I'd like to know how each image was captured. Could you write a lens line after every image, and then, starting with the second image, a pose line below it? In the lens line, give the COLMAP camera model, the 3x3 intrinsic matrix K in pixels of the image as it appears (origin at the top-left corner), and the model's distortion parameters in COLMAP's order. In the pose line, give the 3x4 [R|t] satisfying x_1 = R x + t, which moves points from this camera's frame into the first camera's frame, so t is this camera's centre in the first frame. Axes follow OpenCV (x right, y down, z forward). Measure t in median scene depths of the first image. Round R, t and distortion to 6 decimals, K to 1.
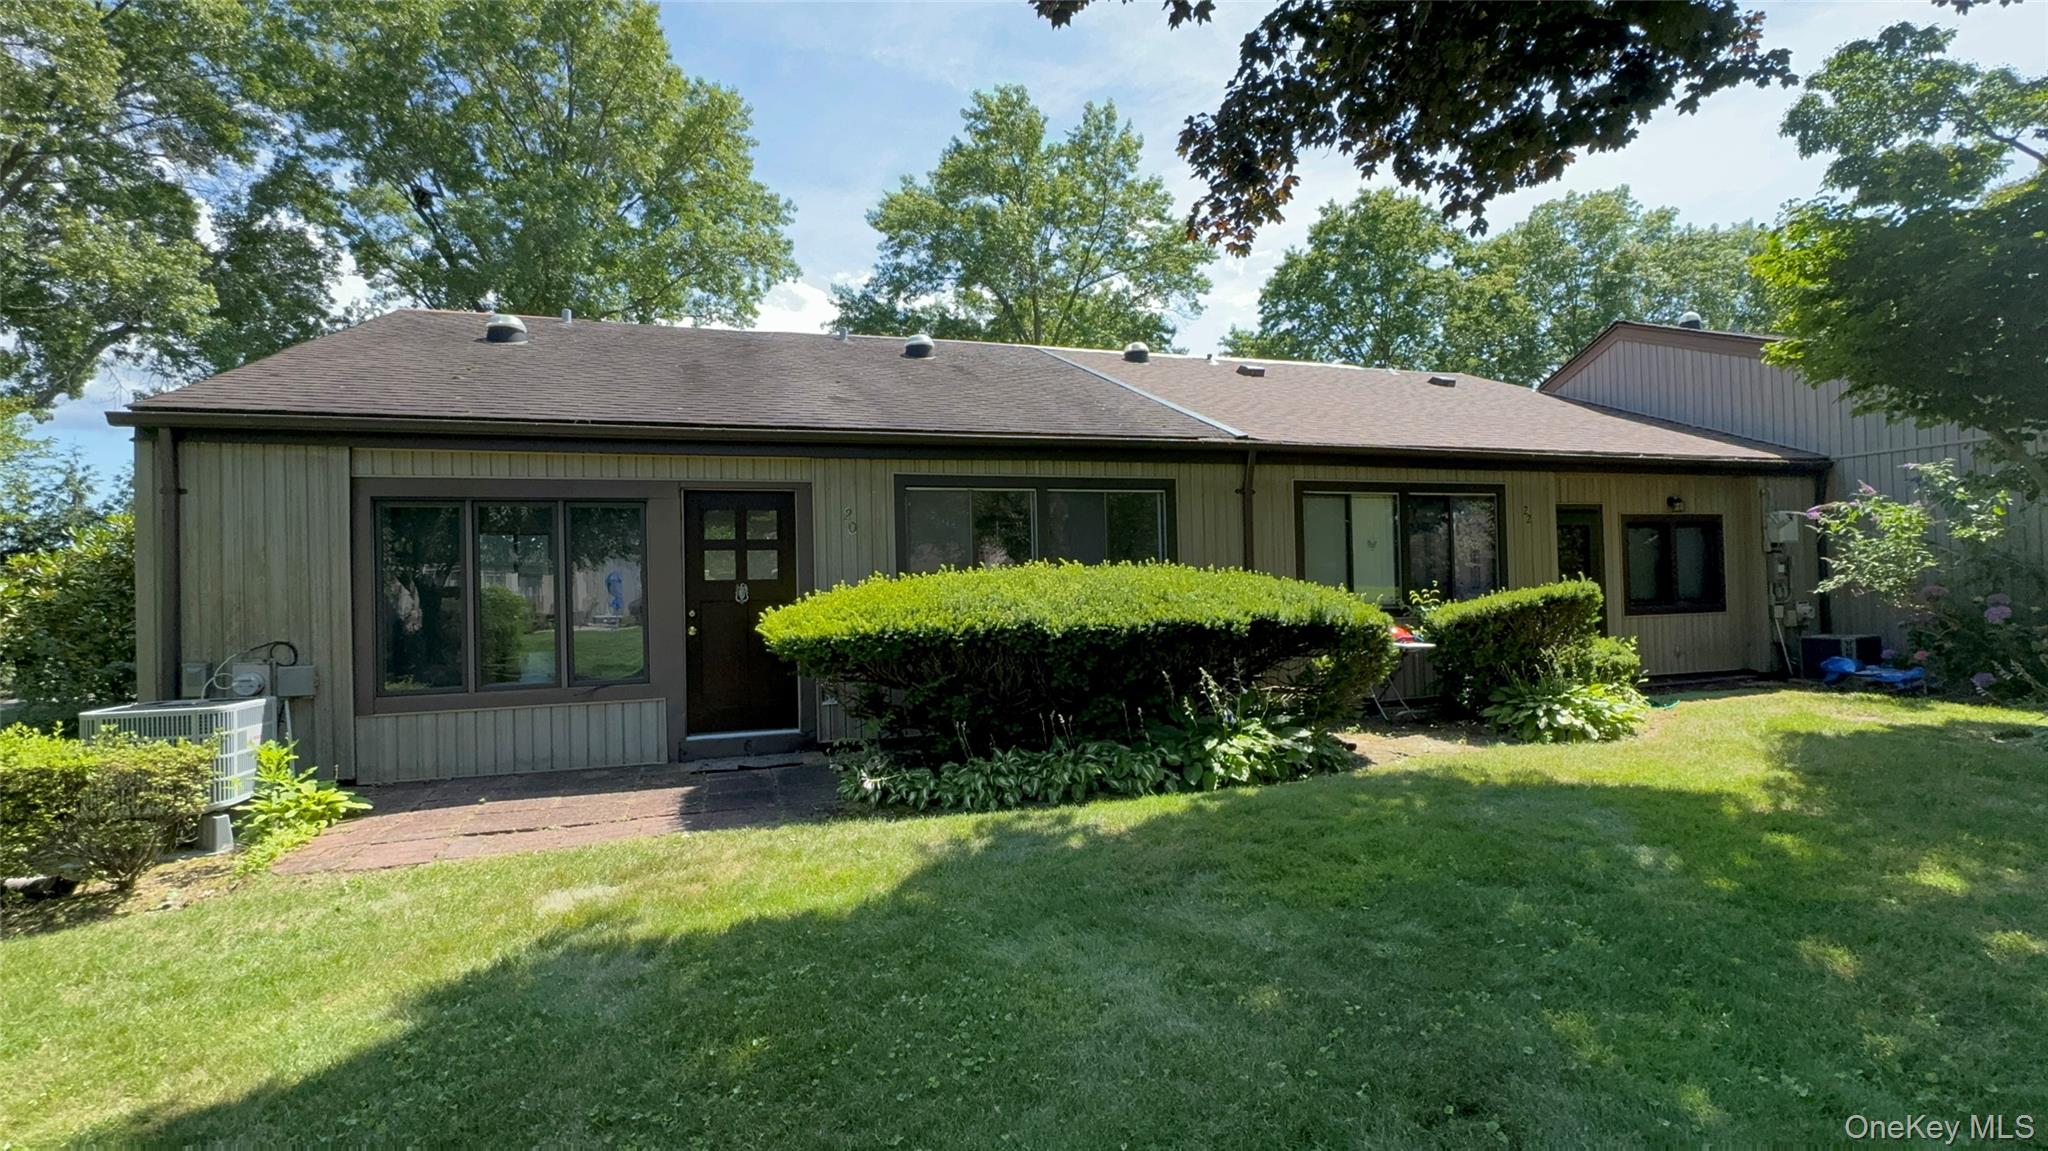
lens RADIAL K [[904.0, 0, 1022.4], [0, 904.0, 572.7], [0, 0, 1]] dist [0.001708, -0.000128]
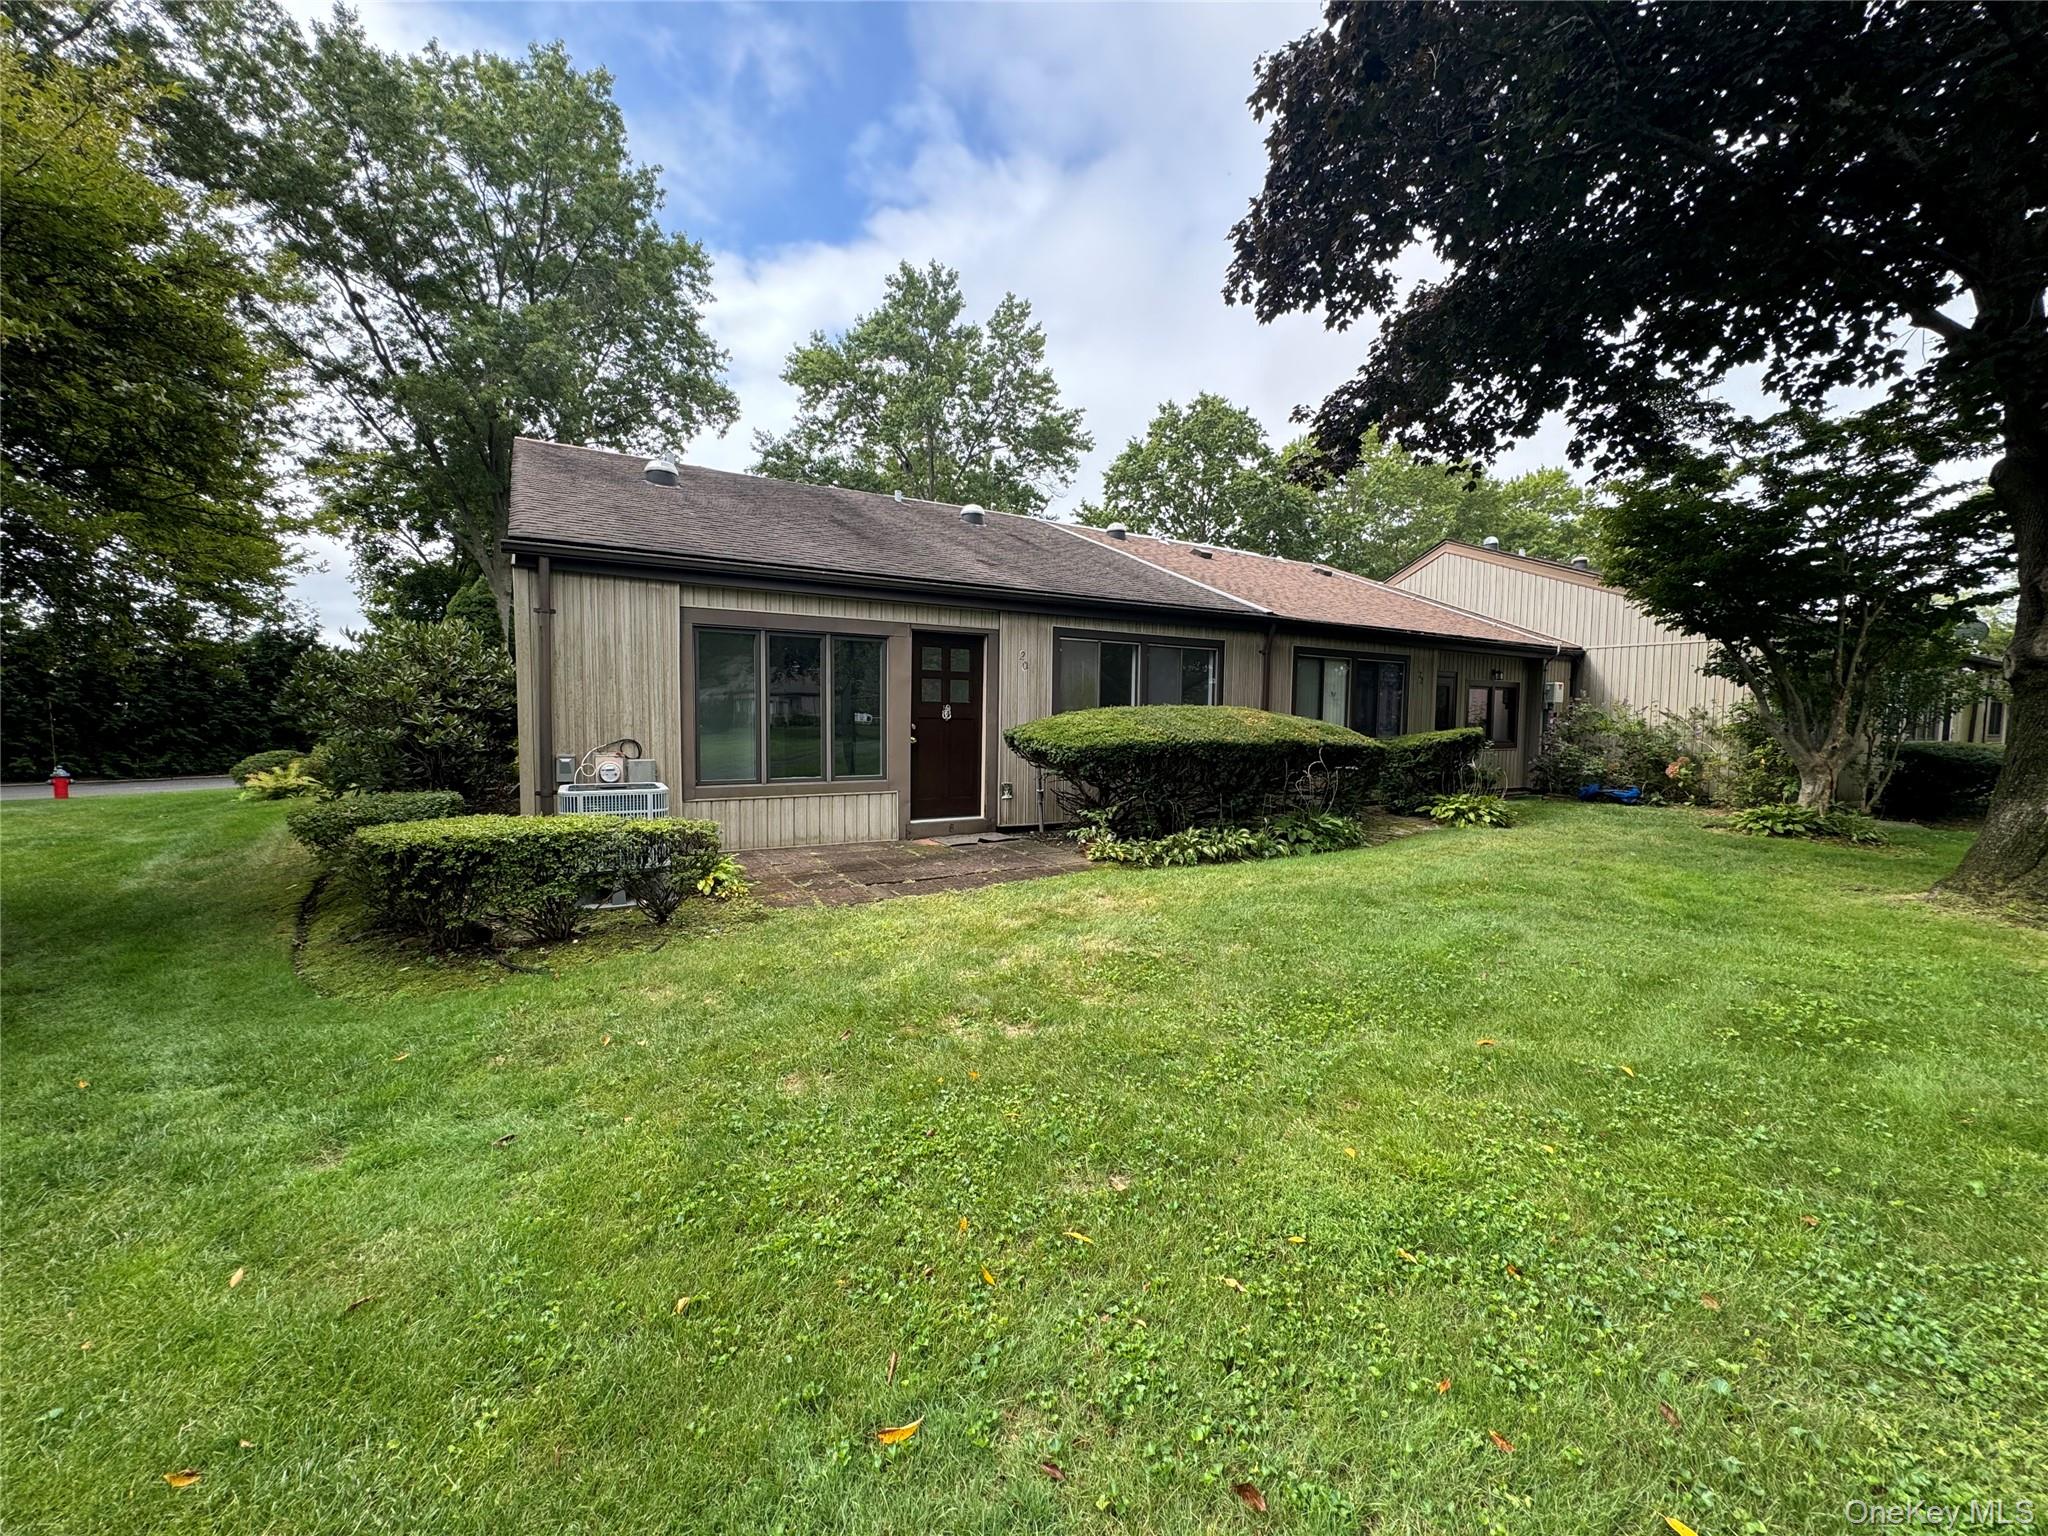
lens RADIAL K [[817.5, 0, 1025.7], [0, 817.5, 767.9], [0, 0, 1]] dist [-0.002845, 0.000905]
pose [[0.970882, 0.017662, 0.238907, -0.119655], [-0.034654, 0.997144, 0.067110, 0.004591], [-0.237039, -0.073435, 0.968721, -0.040623]]
